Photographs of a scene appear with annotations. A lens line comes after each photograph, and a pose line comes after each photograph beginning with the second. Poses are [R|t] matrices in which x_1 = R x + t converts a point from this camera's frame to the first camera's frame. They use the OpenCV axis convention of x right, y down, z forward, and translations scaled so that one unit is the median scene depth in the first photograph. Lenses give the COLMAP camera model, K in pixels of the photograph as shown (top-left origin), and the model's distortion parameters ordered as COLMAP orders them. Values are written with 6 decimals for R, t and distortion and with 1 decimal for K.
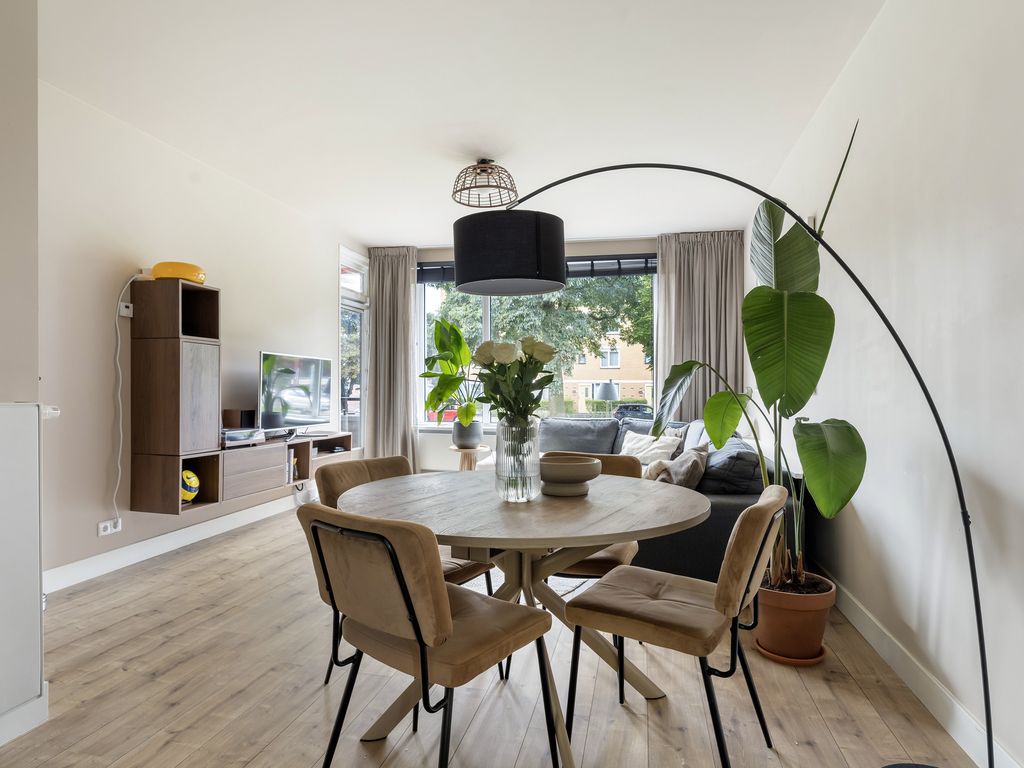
lens RADIAL K [[573.1, 0, 511.0], [0, 573.1, 393.5], [0, 0, 1]] dist [0.002968, 0.001717]
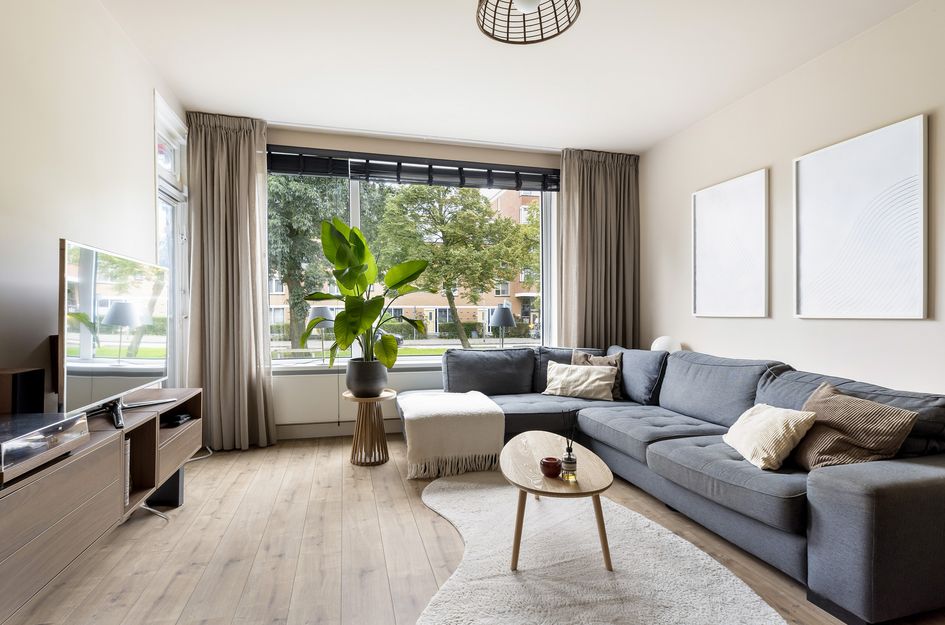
lens RADIAL K [[476.2, 0, 463.1], [0, 476.2, 309.1], [0, 0, 1]] dist [0.004249, 0.000191]
pose [[0.890944, -0.004151, 0.454094, -0.244682], [0.011112, 0.999858, -0.012661, -0.007288], [-0.453977, 0.016326, 0.890864, 0.388988]]
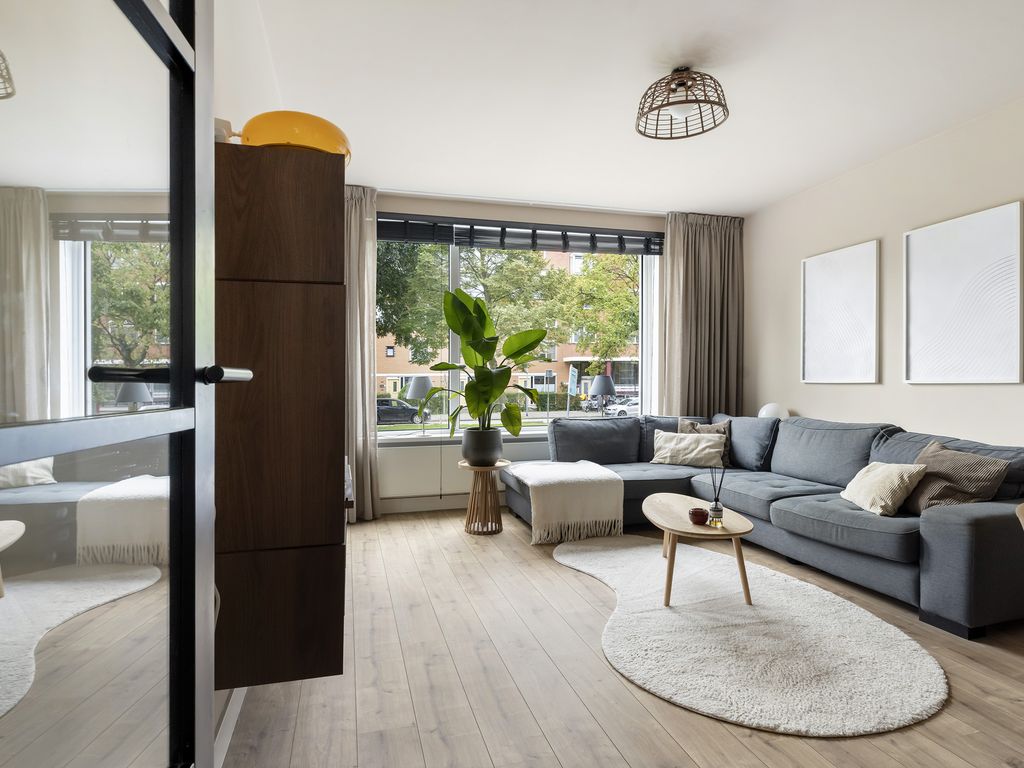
lens RADIAL K [[573.1, 0, 516.4], [0, 573.1, 386.5], [0, 0, 1]] dist [0.002968, 0.001717]
pose [[0.877372, -0.020205, 0.479385, -0.400489], [0.020568, 0.999778, 0.004494, -0.008863], [-0.479370, 0.005917, 0.877593, 0.320161]]
